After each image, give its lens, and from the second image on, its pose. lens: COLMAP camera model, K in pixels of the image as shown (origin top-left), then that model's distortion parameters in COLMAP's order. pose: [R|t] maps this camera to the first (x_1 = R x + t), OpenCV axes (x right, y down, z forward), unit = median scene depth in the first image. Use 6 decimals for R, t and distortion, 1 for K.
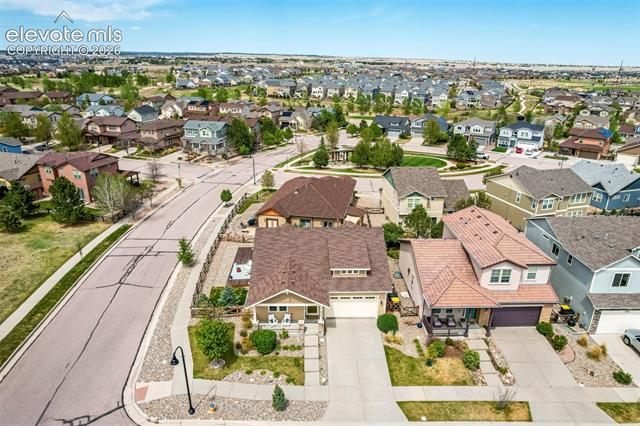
lens RADIAL K [[406.7, 0, 320.8], [0, 406.7, 211.7], [0, 0, 1]] dist [-0.039546, 0.008211]
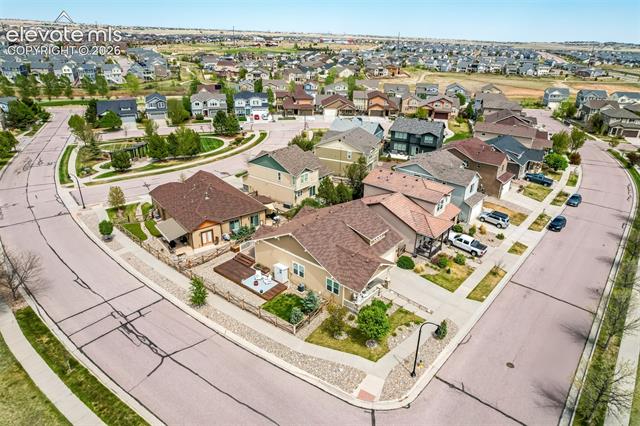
lens RADIAL K [[406.7, 0, 321.4], [0, 406.7, 215.3], [0, 0, 1]] dist [-0.039546, 0.008211]
pose [[0.662436, -0.306156, 0.683701, -0.560833], [0.245076, 0.951021, 0.188406, -0.125459], [-0.707896, 0.042751, 0.705022, 0.142424]]
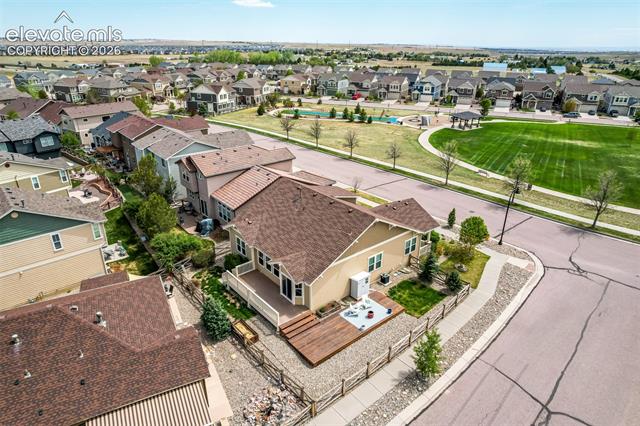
lens RADIAL K [[406.7, 0, 320.0], [0, 406.7, 213.1], [0, 0, 1]] dist [-0.039546, 0.008211]
pose [[-0.613141, -0.332508, 0.716587, -0.448075], [0.261239, 0.770723, 0.581155, -0.311392], [-0.745528, 0.543530, -0.385697, 0.959161]]
